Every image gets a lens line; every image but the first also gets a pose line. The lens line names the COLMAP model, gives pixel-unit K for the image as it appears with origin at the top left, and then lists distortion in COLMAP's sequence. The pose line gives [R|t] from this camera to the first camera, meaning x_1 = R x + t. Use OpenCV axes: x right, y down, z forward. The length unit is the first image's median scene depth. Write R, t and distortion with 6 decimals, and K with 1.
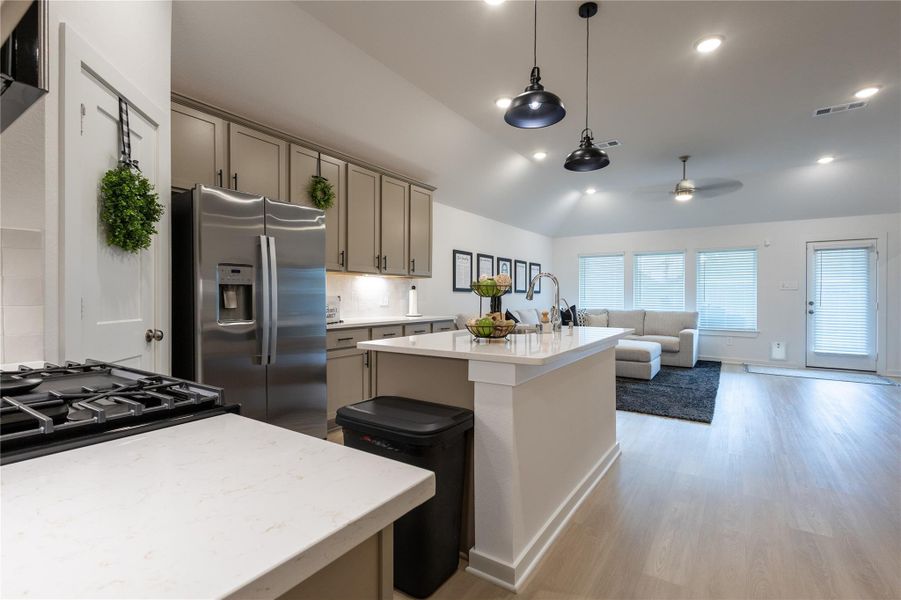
lens RADIAL K [[427.7, 0, 459.6], [0, 427.7, 298.4], [0, 0, 1]] dist [0.012607, -0.002686]
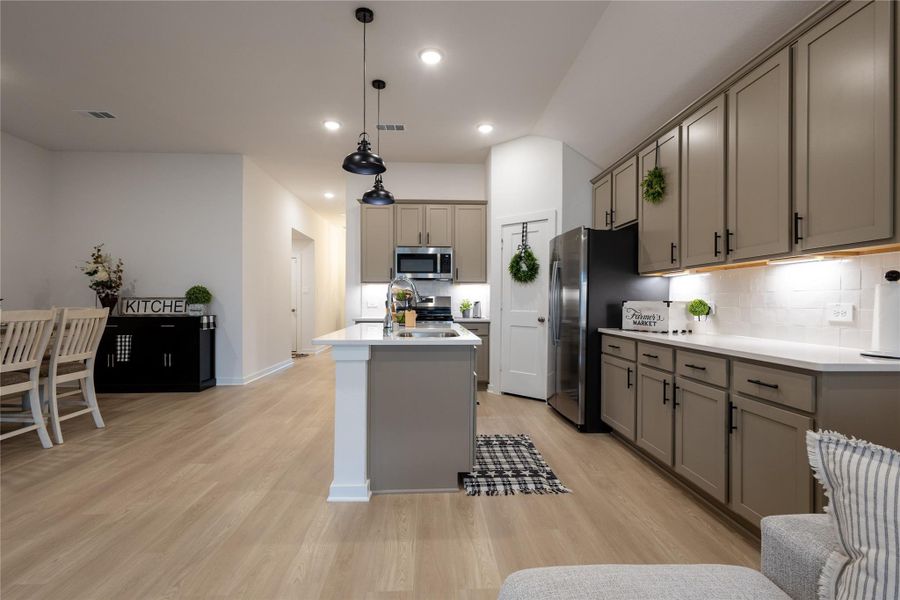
lens RADIAL K [[427.3, 0, 443.8], [0, 427.3, 299.0], [0, 0, 1]] dist [0.012607, -0.002686]
pose [[-0.819501, -0.010426, -0.572984, 0.358488], [-0.010151, 0.999942, -0.003676, -0.001421], [0.572989, 0.002804, -0.819559, 0.974030]]
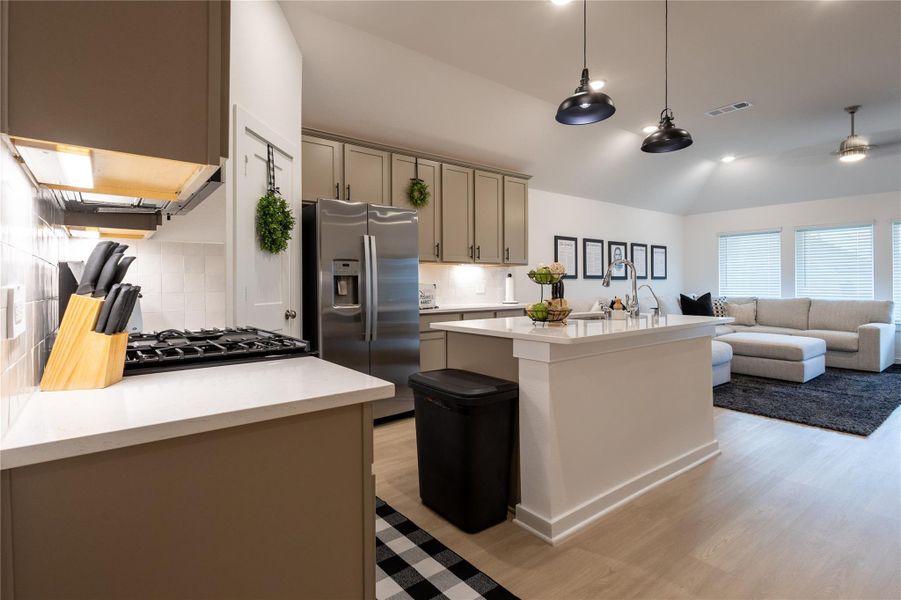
lens RADIAL K [[449.2, 0, 425.3], [0, 449.2, 282.8], [0, 0, 1]] dist [0.007564, -0.000115]
pose [[0.937873, -0.009585, -0.346846, 0.067005], [0.006695, 0.999932, -0.009532, 0.000991], [0.346914, 0.006617, 0.937873, -0.066116]]
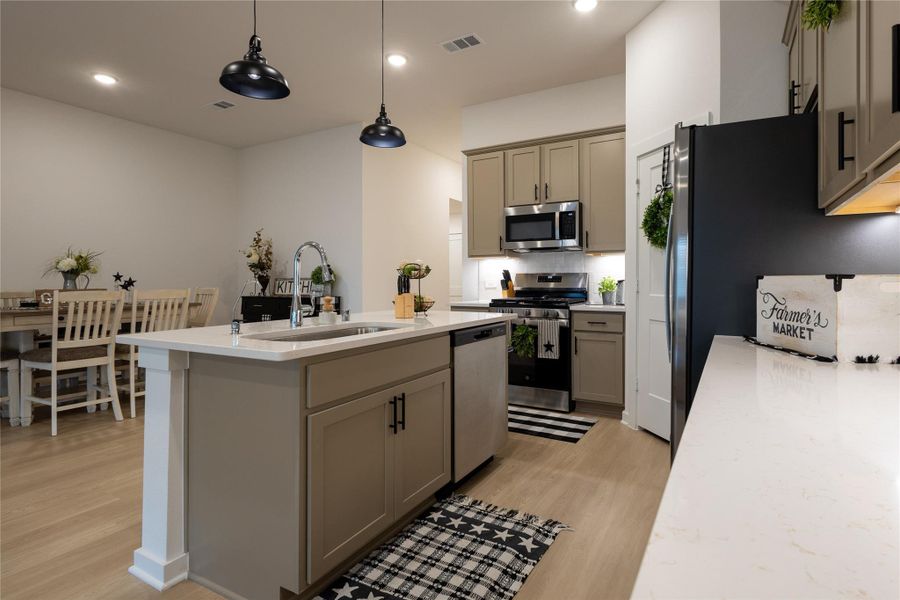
lens RADIAL K [[460.1, 0, 480.9], [0, 460.1, 279.6], [0, 0, 1]] dist [0.017768, -0.005214]
pose [[-0.996959, -0.001910, -0.077905, -0.009273], [-0.002074, 0.999996, 0.002029, -0.001468], [0.077901, 0.002184, -0.996959, 0.892213]]
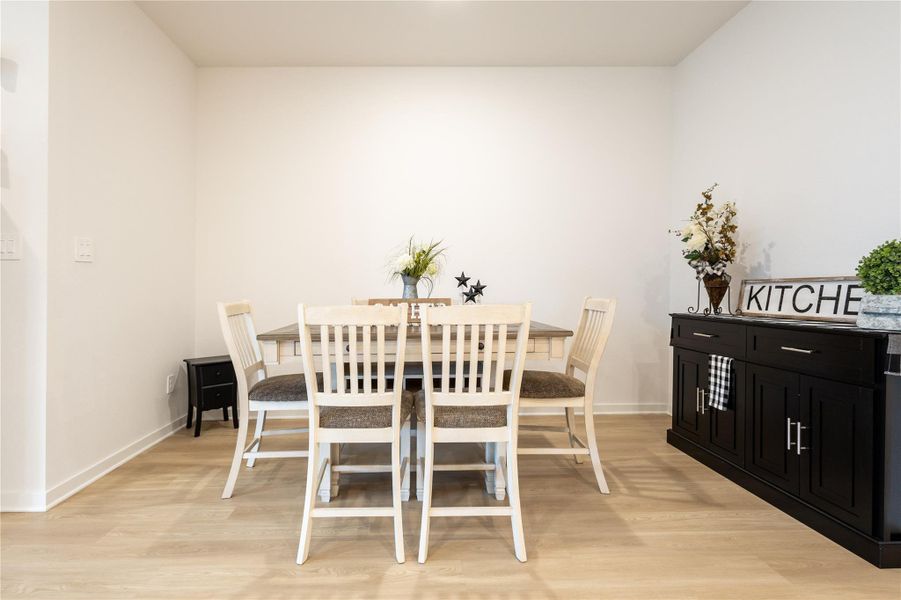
lens RADIAL K [[427.7, 0, 422.8], [0, 427.7, 296.4], [0, 0, 1]] dist [0.012607, -0.002686]
pose [[-0.563613, -0.015386, 0.825895, 0.192120], [0.008408, 0.999668, 0.024361, 0.002847], [-0.825996, 0.020674, -0.563297, 0.340233]]
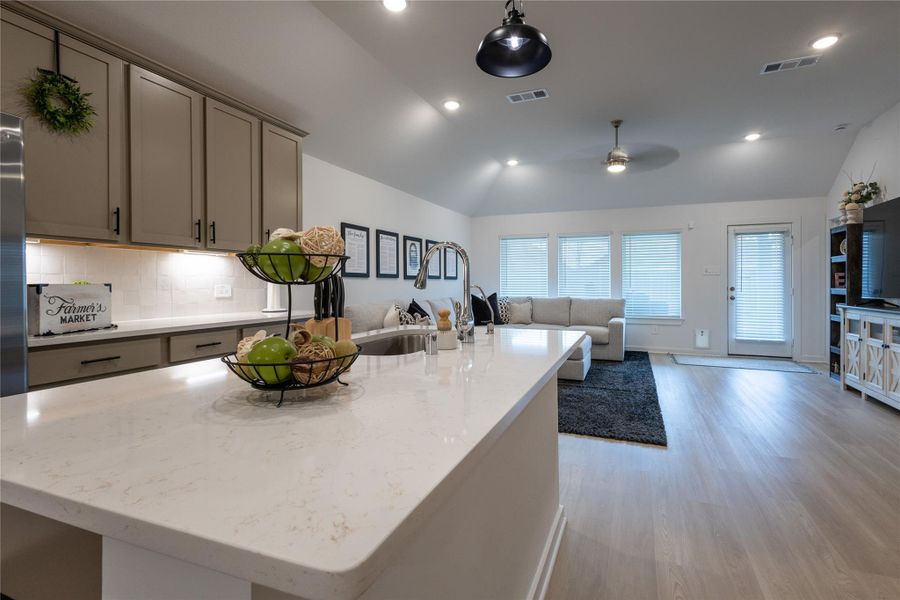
lens RADIAL K [[427.3, 0, 472.7], [0, 427.3, 283.9], [0, 0, 1]] dist [0.012607, -0.002686]
pose [[0.978328, -0.004970, 0.206999, 0.059212], [0.005661, 0.999980, -0.002745, -0.000629], [-0.206981, 0.003857, 0.978337, 0.217458]]
